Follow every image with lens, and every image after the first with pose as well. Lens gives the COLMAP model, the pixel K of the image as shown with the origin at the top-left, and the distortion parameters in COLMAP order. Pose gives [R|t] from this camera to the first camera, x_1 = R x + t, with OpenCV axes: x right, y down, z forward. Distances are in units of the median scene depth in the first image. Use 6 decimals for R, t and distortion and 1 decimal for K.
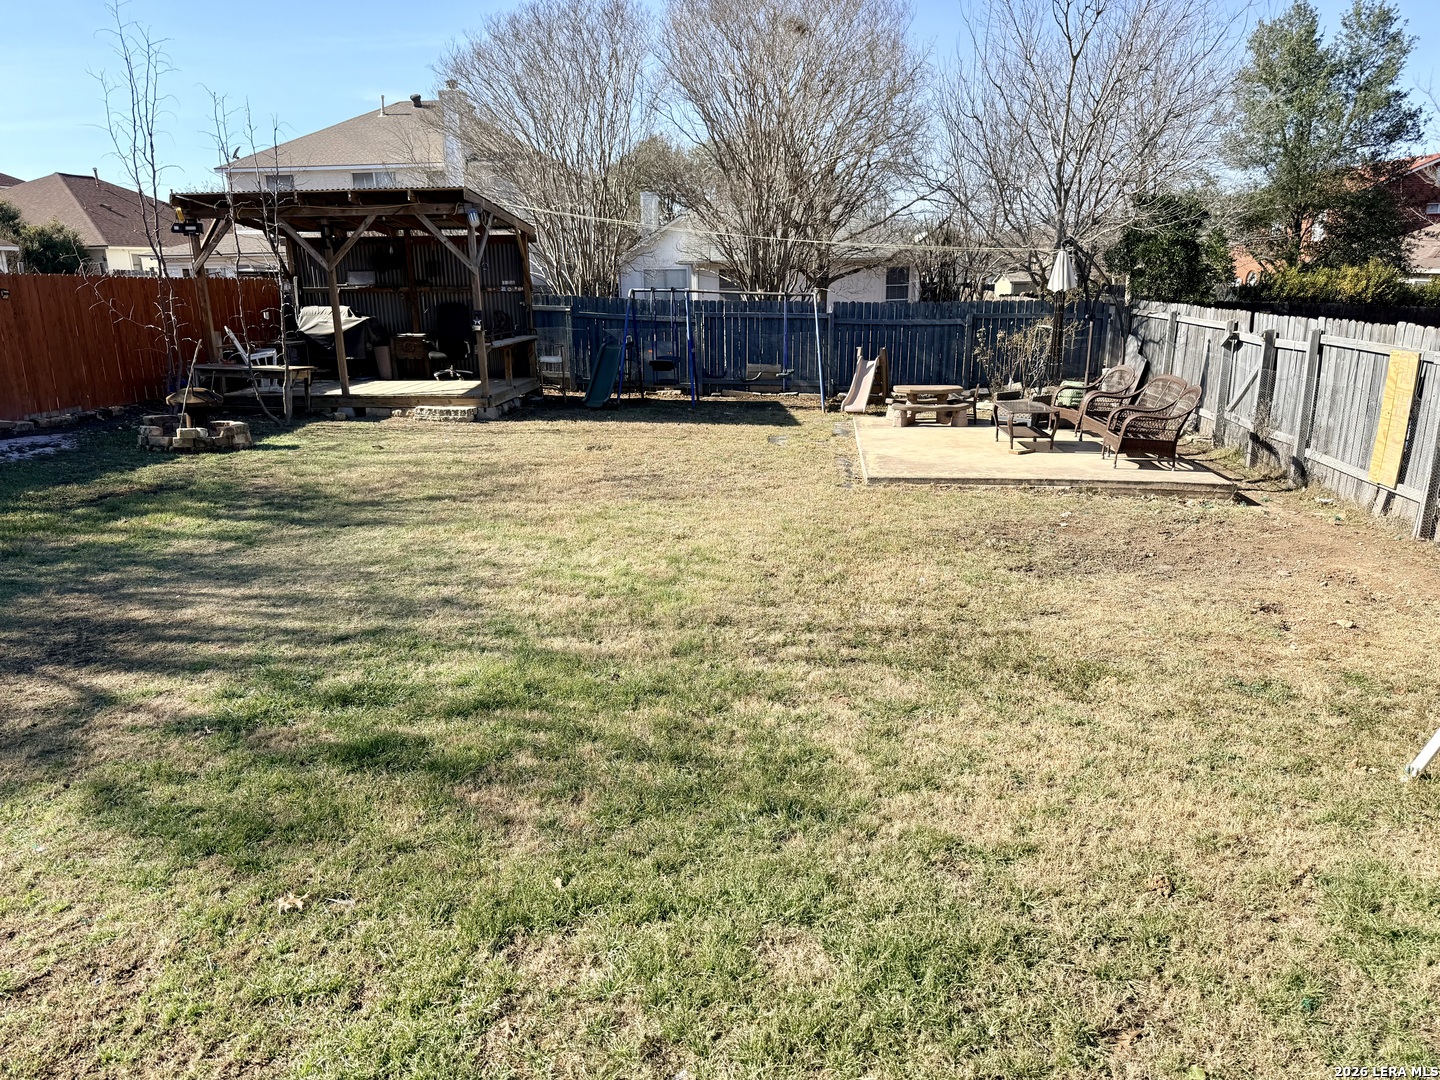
lens RADIAL K [[1011.9, 0, 720.0], [0, 1011.9, 540.0], [0, 0, 1]] dist [0.110196, -0.150905]
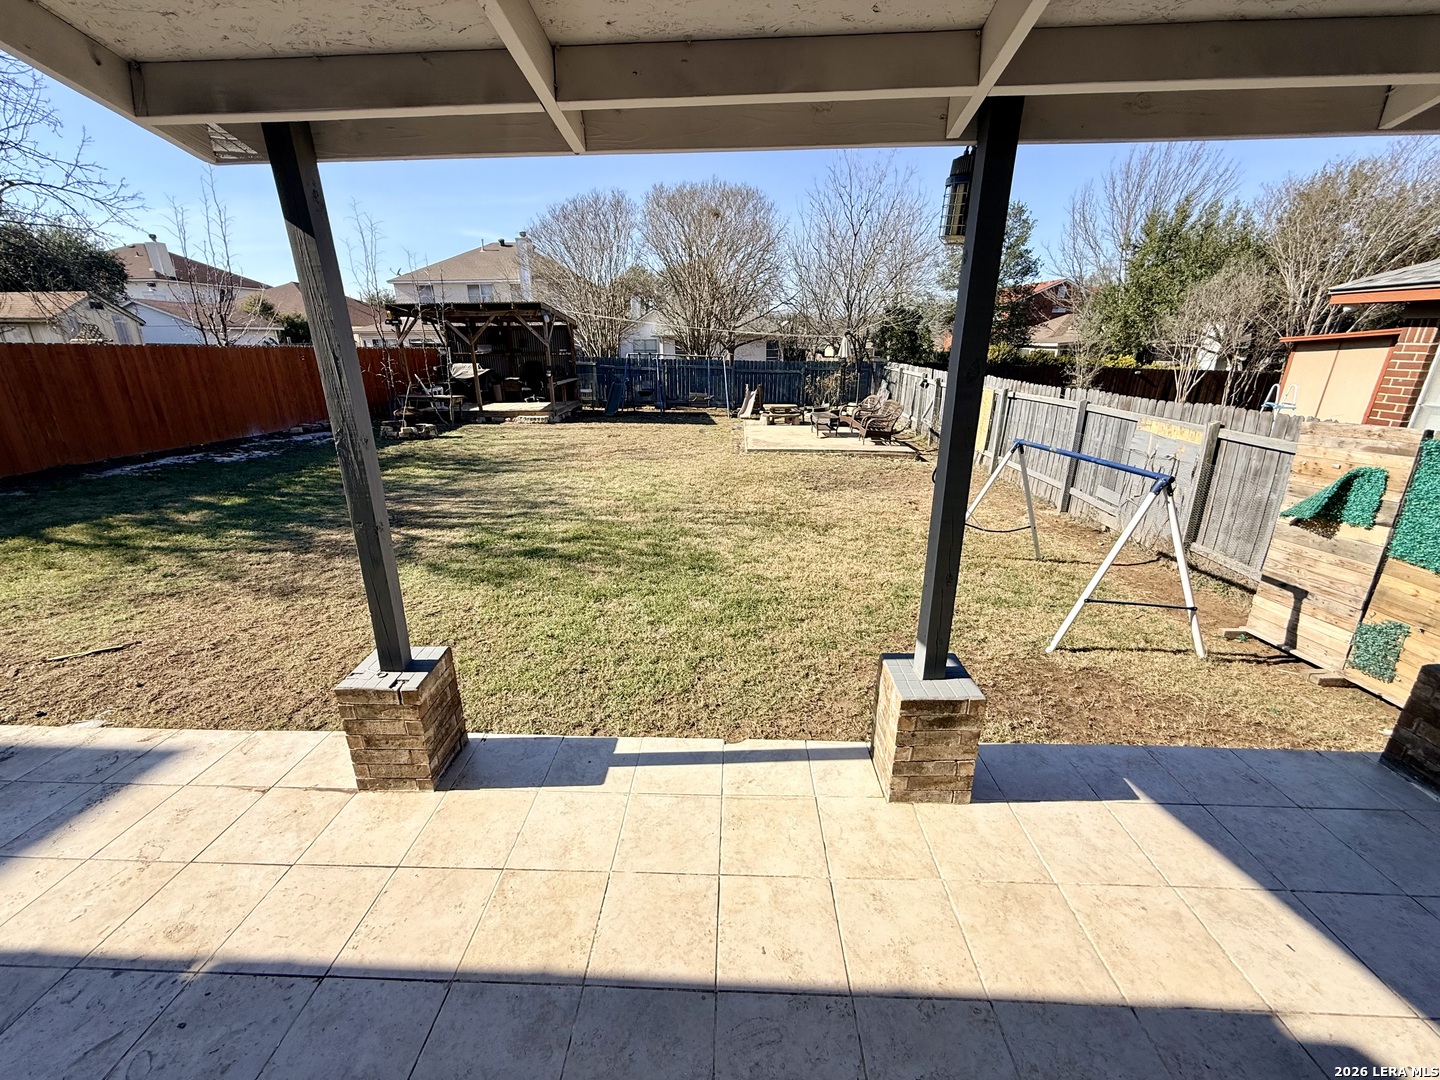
lens RADIAL K [[572.8, 0, 720.0], [0, 572.8, 540.0], [0, 0, 1]] dist [-0.001666, -0.000057]
pose [[0.997408, -0.017401, 0.069822, 0.006243], [0.011696, 0.996621, 0.081304, 0.026359], [-0.071001, -0.080277, 0.994241, -0.166367]]
